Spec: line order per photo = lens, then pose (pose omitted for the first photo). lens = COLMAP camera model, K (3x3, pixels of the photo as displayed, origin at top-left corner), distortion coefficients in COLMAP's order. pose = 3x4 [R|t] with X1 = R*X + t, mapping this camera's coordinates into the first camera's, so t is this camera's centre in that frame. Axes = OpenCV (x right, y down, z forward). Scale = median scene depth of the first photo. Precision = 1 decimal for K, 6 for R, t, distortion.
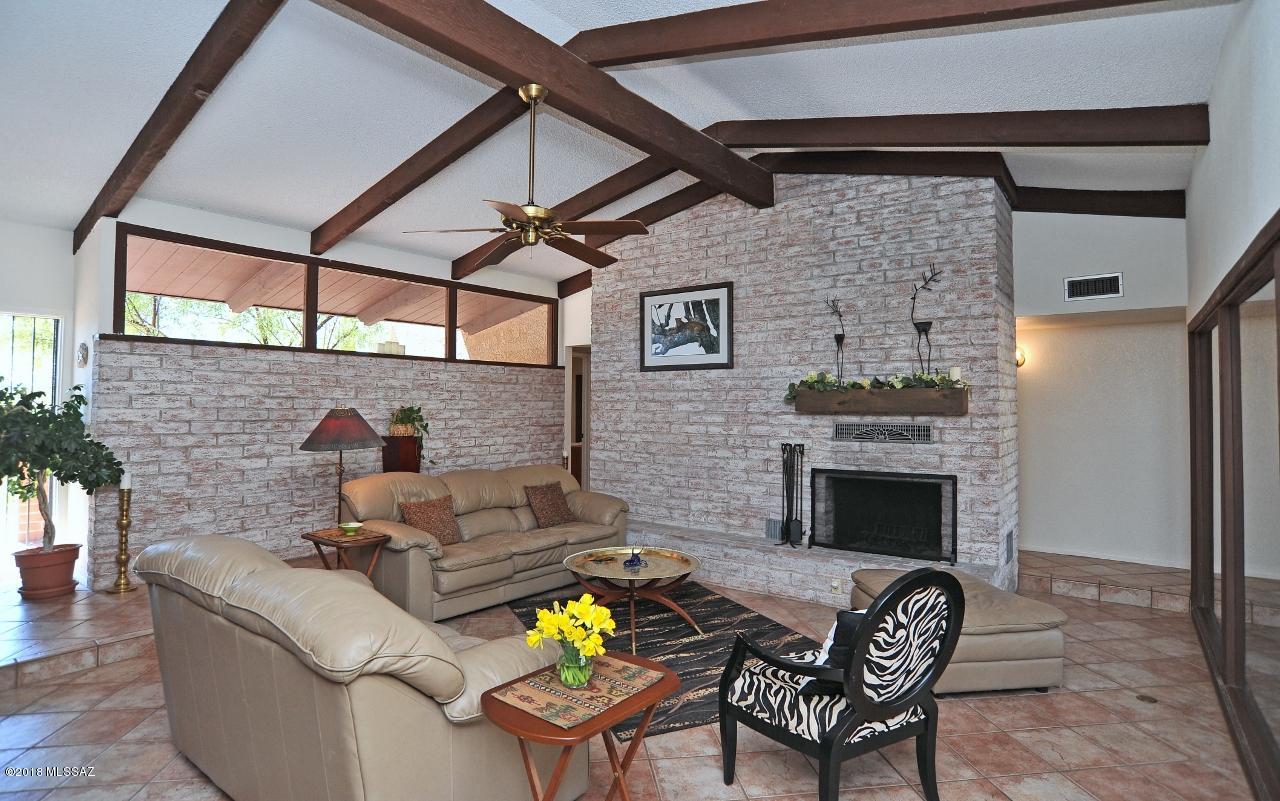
lens RADIAL K [[664.6, 0, 639.8], [0, 664.6, 386.3], [0, 0, 1]] dist [-0.101578, 0.051182]
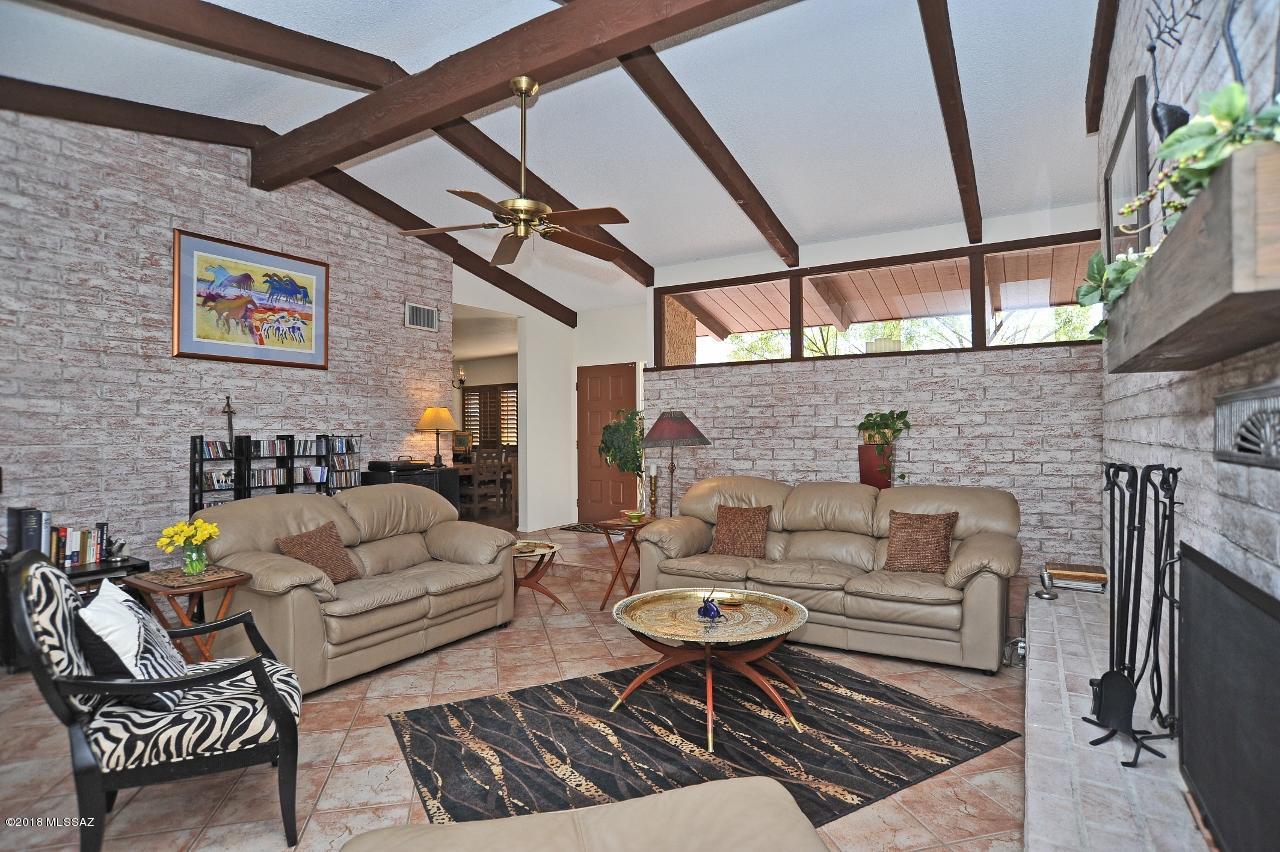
lens RADIAL K [[660.2, 0, 640.0], [0, 660.2, 426.0], [0, 0, 1]] dist [-0.036684, 0.000141]
pose [[0.109958, -0.018269, -0.993768, 0.514389], [0.038458, 0.999161, -0.014113, 0.055689], [0.993192, -0.036666, 0.110569, 0.636721]]
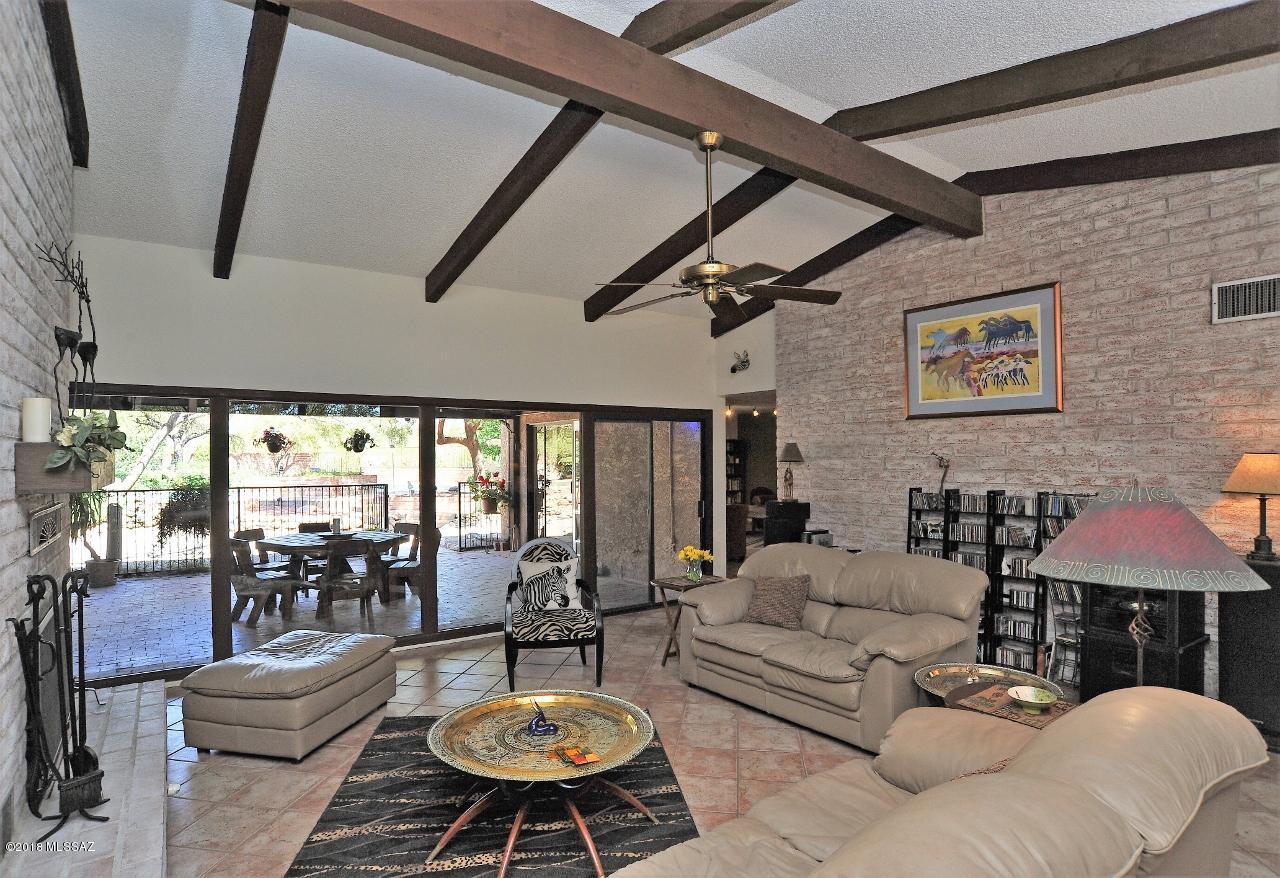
lens RADIAL K [[713.2, 0, 640.0], [0, 713.2, 439.0], [0, 0, 1]] dist [-0.057041, 0.000991]
pose [[-0.948247, 0.001364, 0.317531, -0.225646], [-0.016345, 0.998455, -0.053102, 0.028392], [-0.317113, -0.055544, -0.946760, 1.193257]]
